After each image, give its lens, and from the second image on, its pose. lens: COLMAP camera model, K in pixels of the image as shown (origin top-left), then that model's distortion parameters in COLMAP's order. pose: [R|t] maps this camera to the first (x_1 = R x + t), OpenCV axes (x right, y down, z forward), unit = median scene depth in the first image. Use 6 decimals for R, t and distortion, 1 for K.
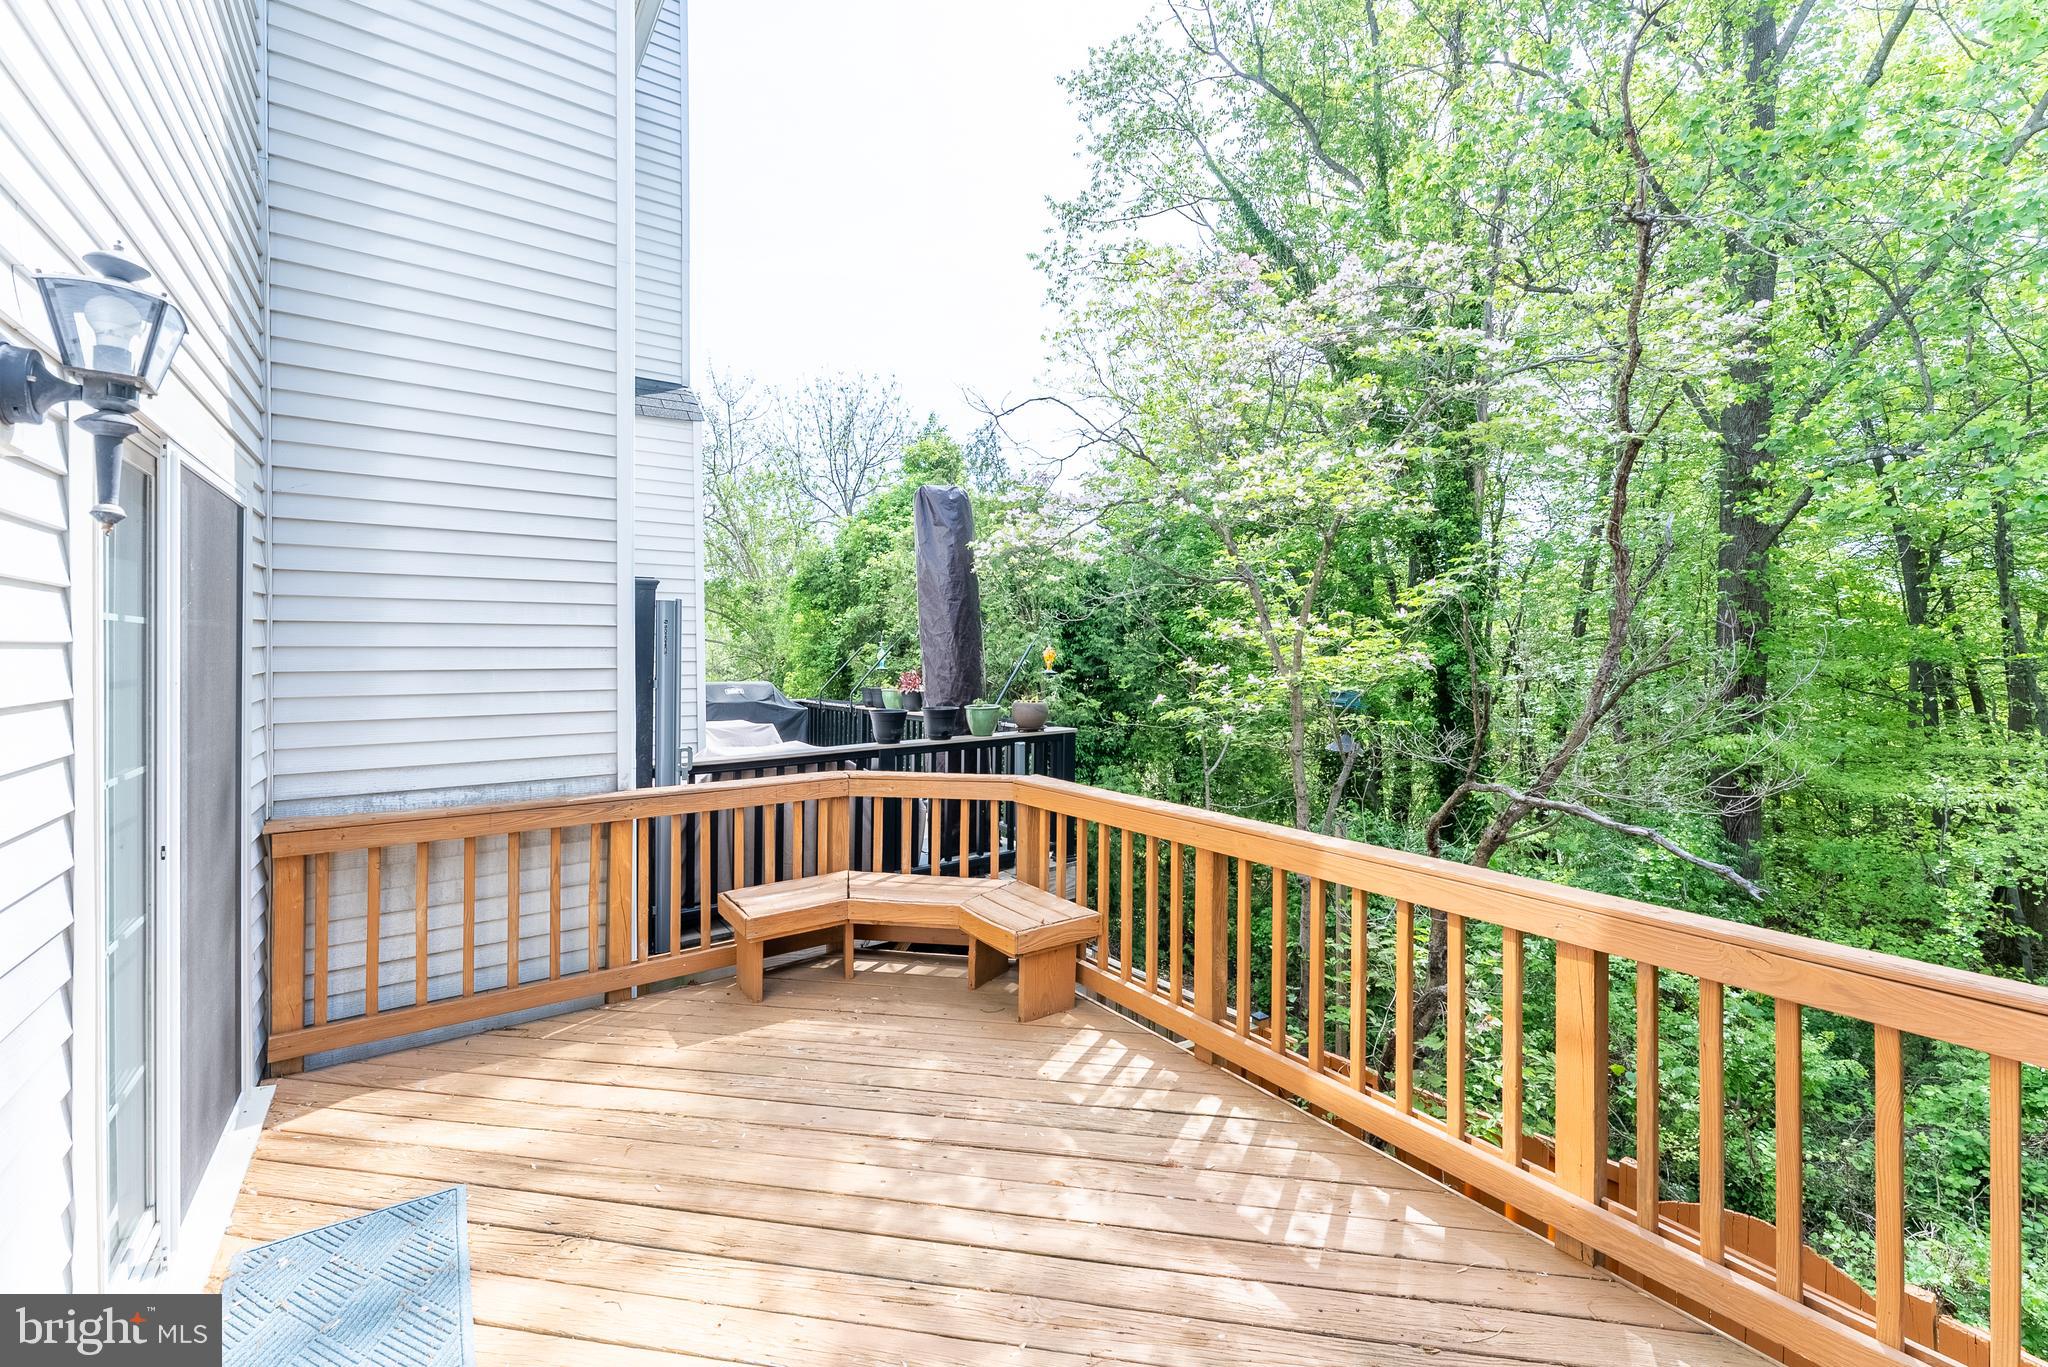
lens RADIAL K [[852.9, 0, 1046.8], [0, 852.9, 658.8], [0, 0, 1]] dist [0.004392, 0.000431]
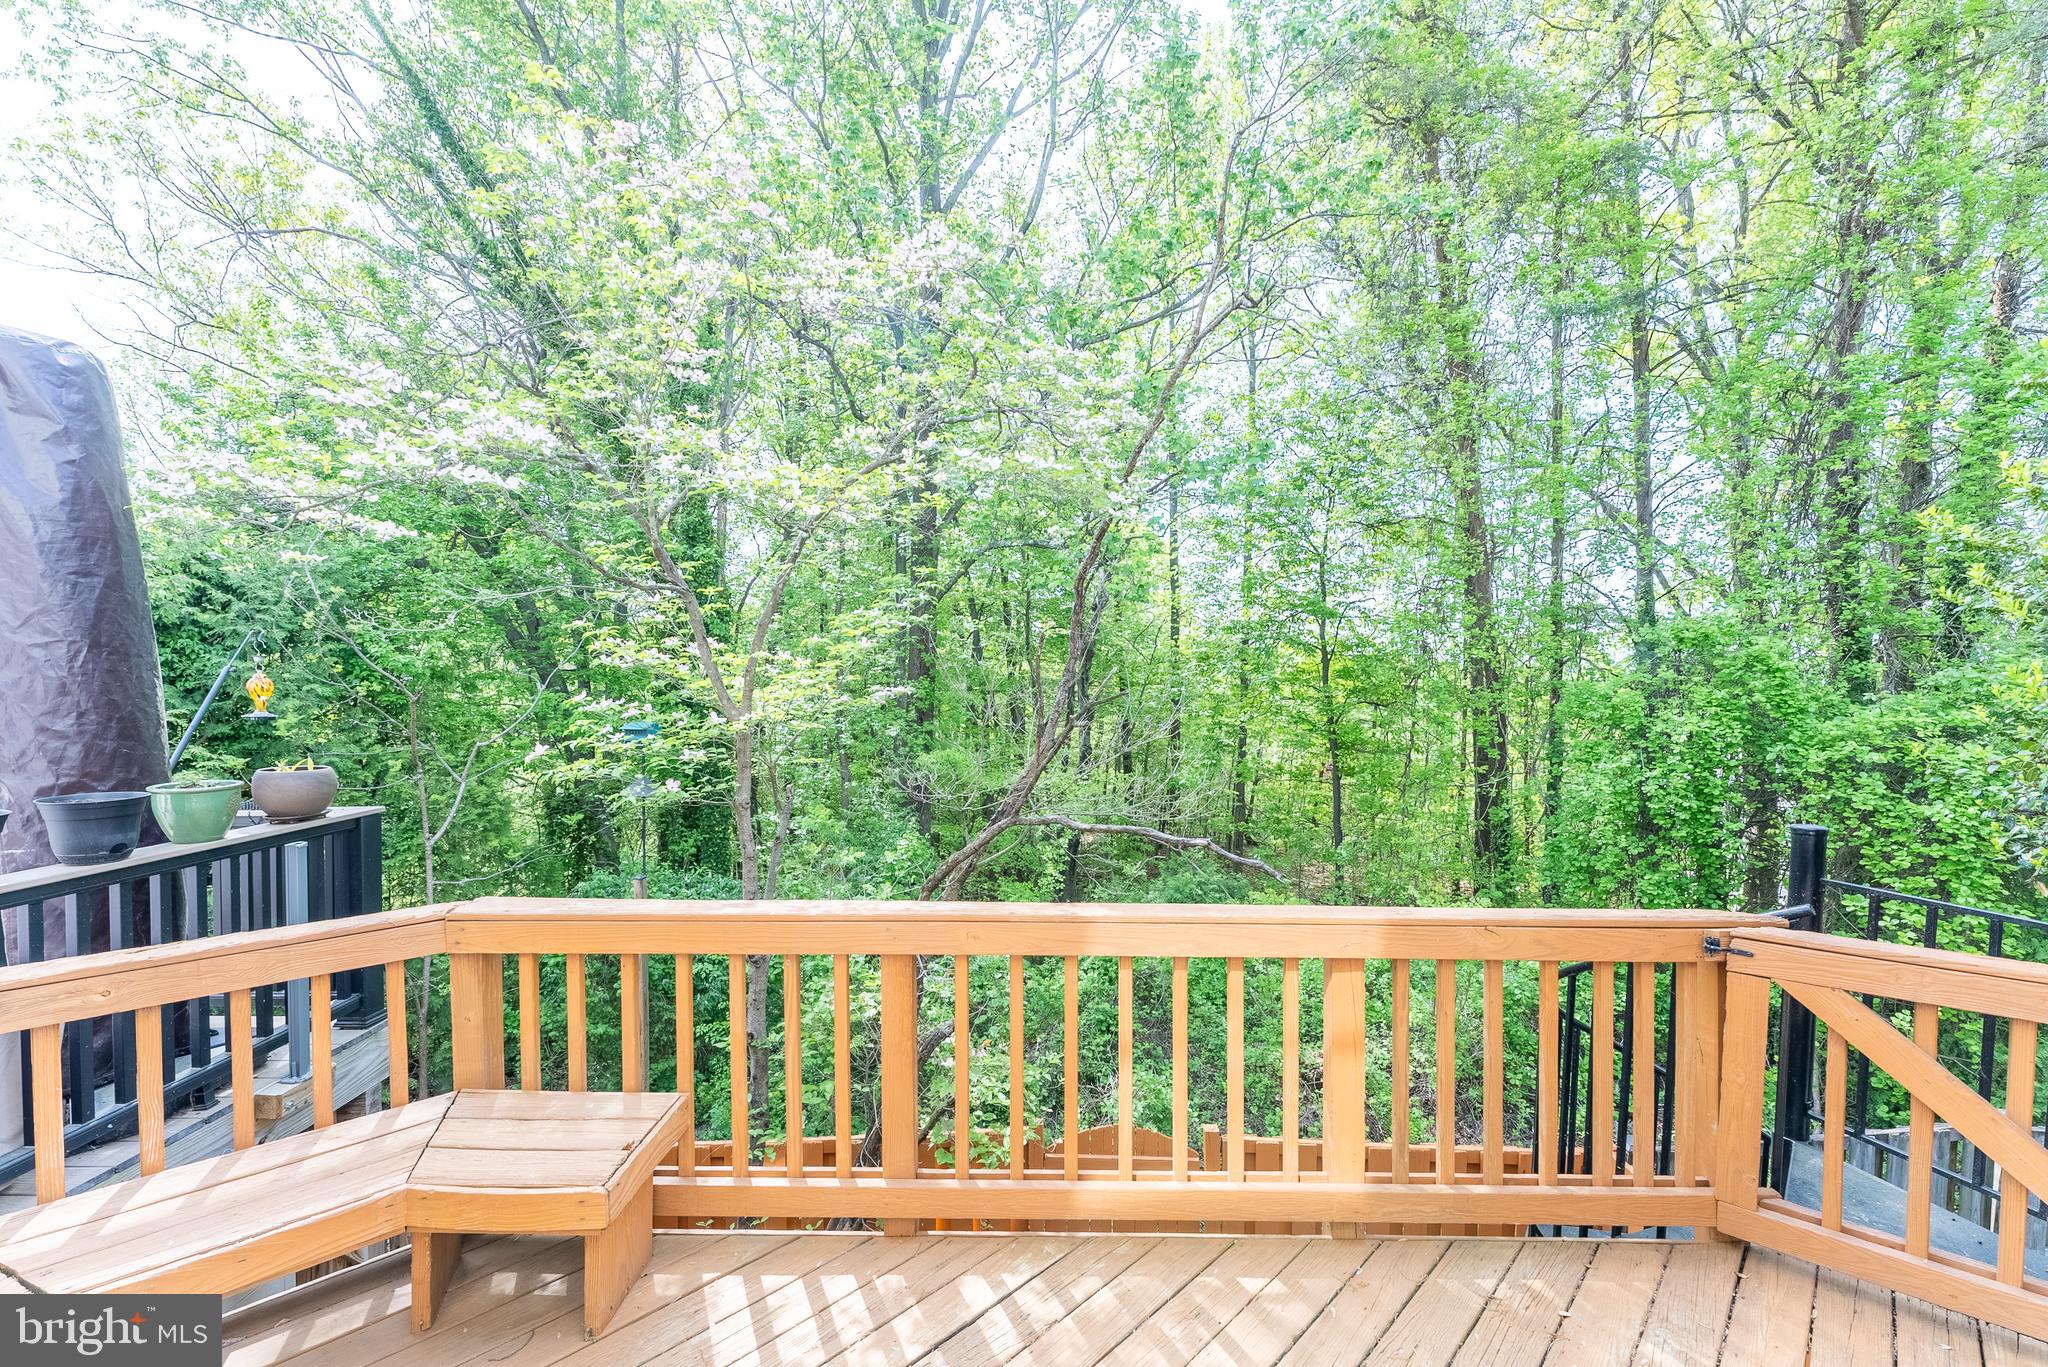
lens RADIAL K [[852.9, 0, 1031.1], [0, 852.9, 708.0], [0, 0, 1]] dist [0.004392, 0.000431]
pose [[0.592106, -0.020234, 0.805606, -0.198779], [0.005196, 0.999760, 0.021292, 0.000161], [-0.805843, -0.008421, 0.592069, 0.284148]]
